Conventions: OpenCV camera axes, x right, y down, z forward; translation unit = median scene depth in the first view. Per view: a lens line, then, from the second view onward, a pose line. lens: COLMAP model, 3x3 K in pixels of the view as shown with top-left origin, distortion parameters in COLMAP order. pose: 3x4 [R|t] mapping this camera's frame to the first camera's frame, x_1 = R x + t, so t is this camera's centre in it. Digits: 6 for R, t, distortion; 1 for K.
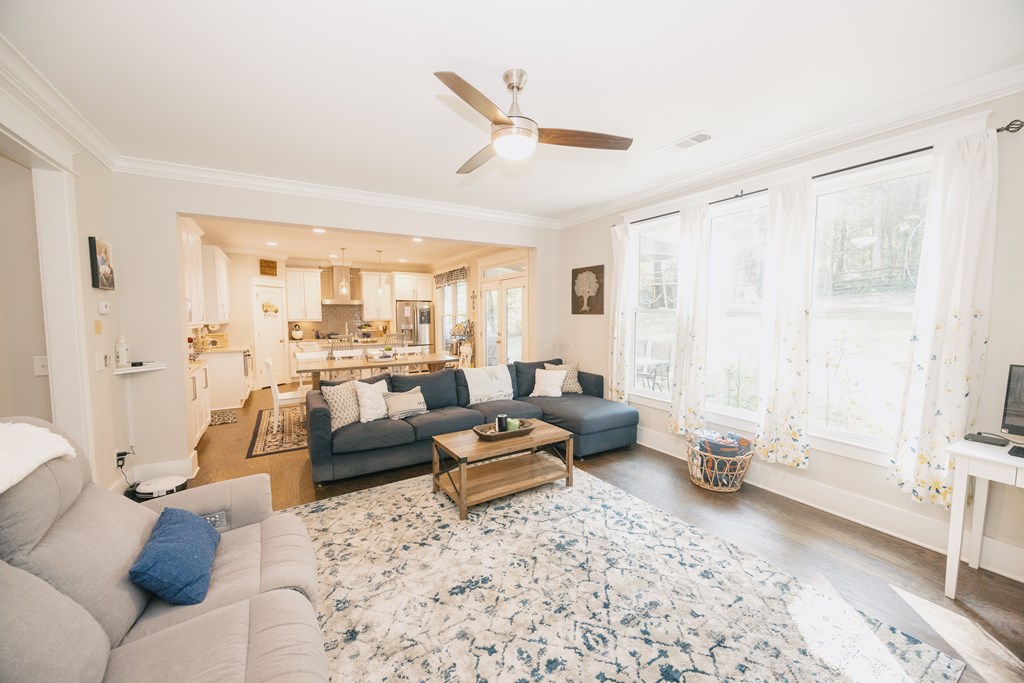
lens RADIAL K [[403.8, 0, 512.0], [0, 403.8, 341.5], [0, 0, 1]] dist [-0.000115, -0.000054]
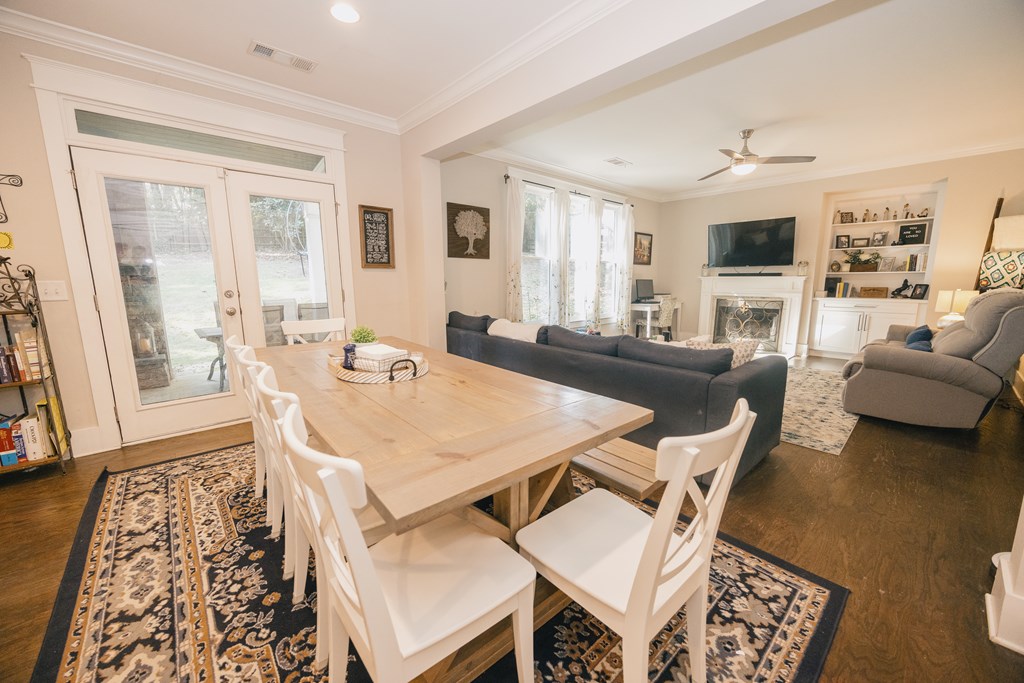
lens RADIAL K [[388.6, 0, 512.0], [0, 388.6, 341.5], [0, 0, 1]] dist [-0.001353, -0.000152]
pose [[-0.206638, -0.154651, 0.966118, -0.735020], [0.069112, 0.982656, 0.172080, -0.025123], [-0.975974, 0.102328, -0.192366, 1.097346]]
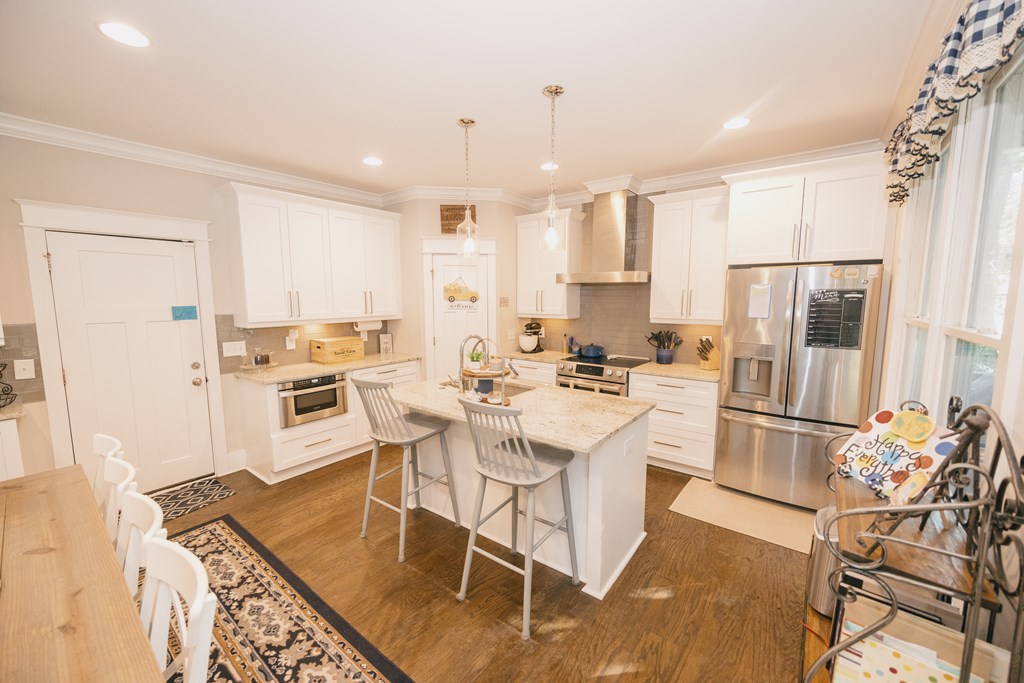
lens RADIAL K [[403.8, 0, 512.0], [0, 403.8, 341.5], [0, 0, 1]] dist [-0.000115, -0.000054]
pose [[0.385658, 0.108982, -0.916183, -0.094254], [-0.055123, 0.993947, 0.095029, -0.117219], [0.920994, 0.013854, 0.389331, 1.345875]]
